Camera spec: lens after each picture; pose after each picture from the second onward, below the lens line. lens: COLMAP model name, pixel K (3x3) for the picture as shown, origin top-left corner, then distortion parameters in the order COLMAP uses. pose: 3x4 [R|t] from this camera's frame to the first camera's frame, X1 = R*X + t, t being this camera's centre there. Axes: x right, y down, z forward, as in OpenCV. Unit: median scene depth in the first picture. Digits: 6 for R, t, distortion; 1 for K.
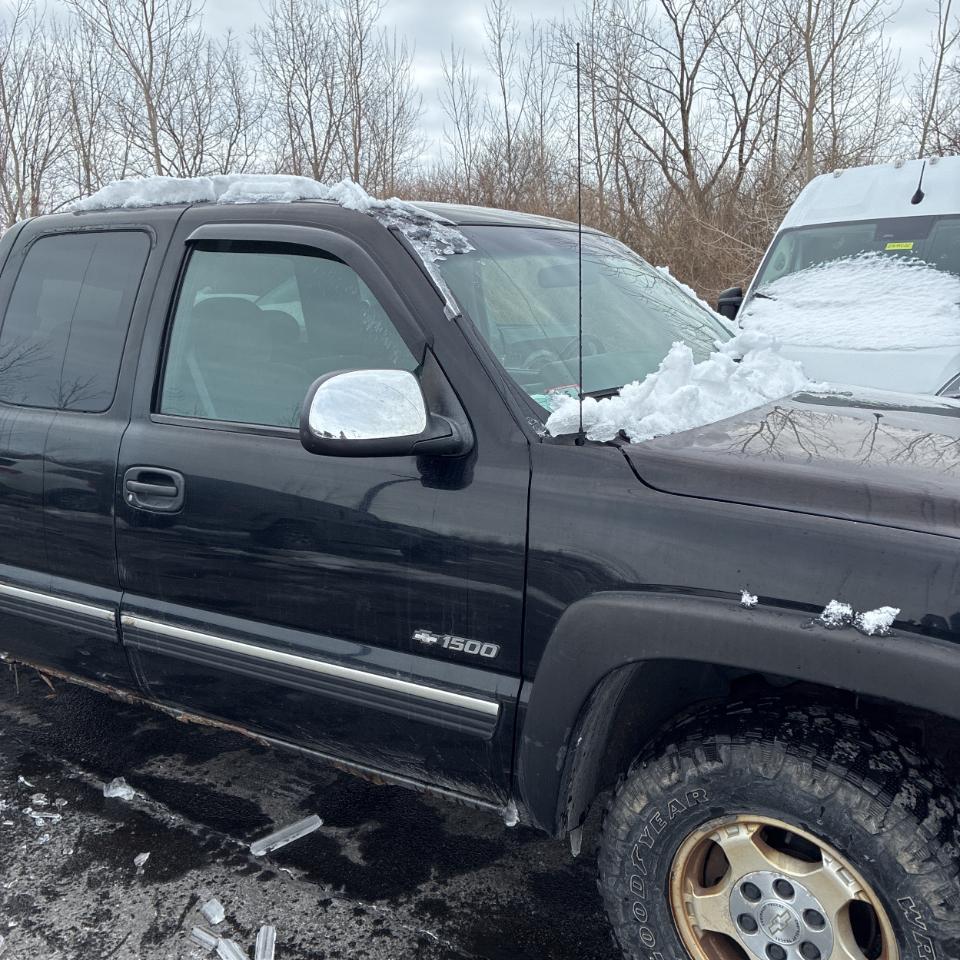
lens RADIAL K [[982.4, 0, 480.0], [0, 982.4, 480.0], [0, 0, 1]] dist [0.028433, 0.001066]
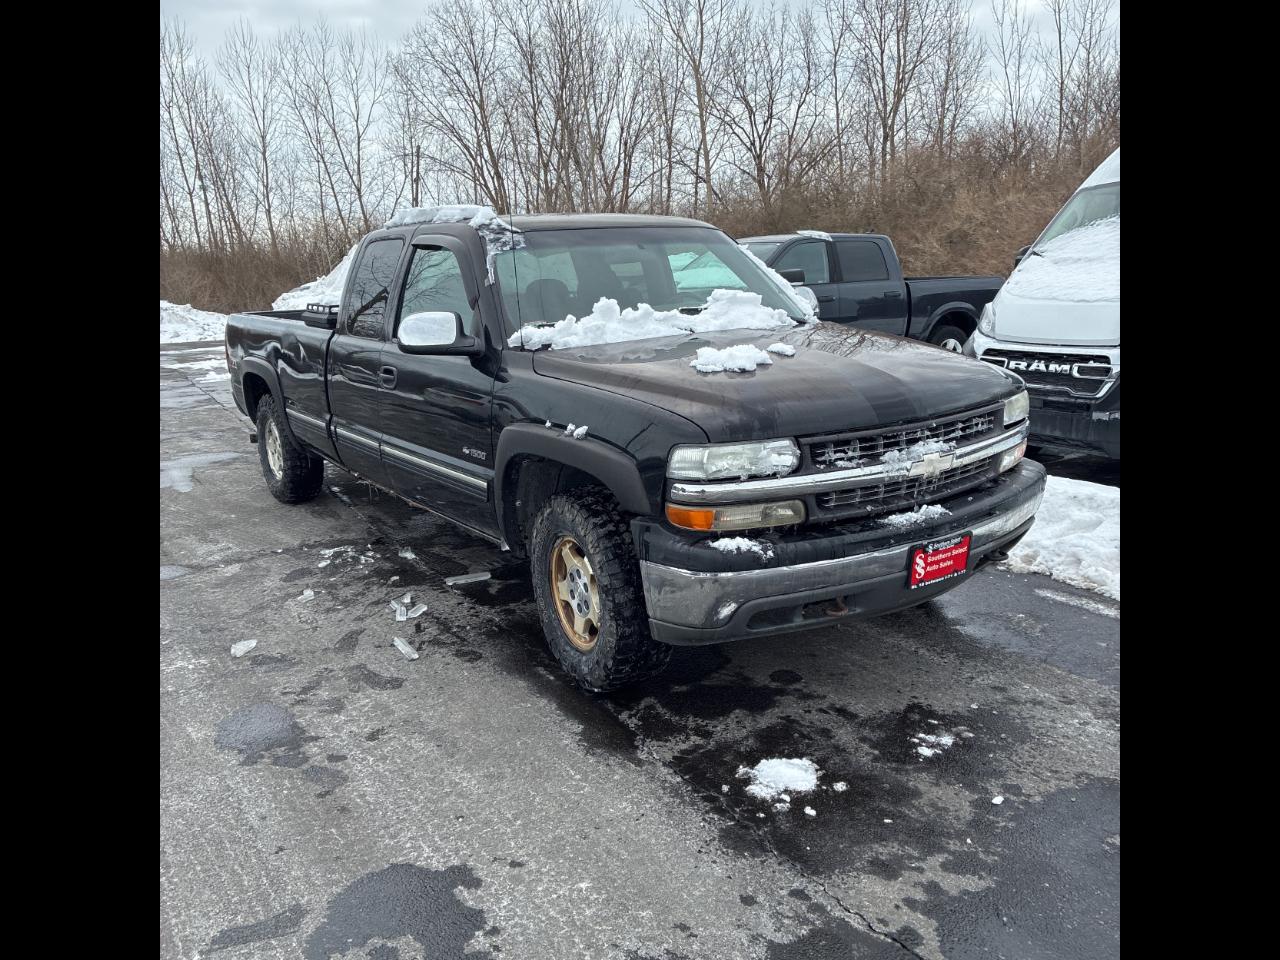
lens RADIAL K [[963.3, 0, 630.9], [0, 963.3, 490.0], [0, 0, 1]] dist [0.043062, -0.005918]
pose [[0.915731, 0.069109, -0.395803, 0.816765], [-0.047620, 0.996821, 0.063877, 0.080502], [0.398959, -0.039646, 0.916111, -0.514351]]
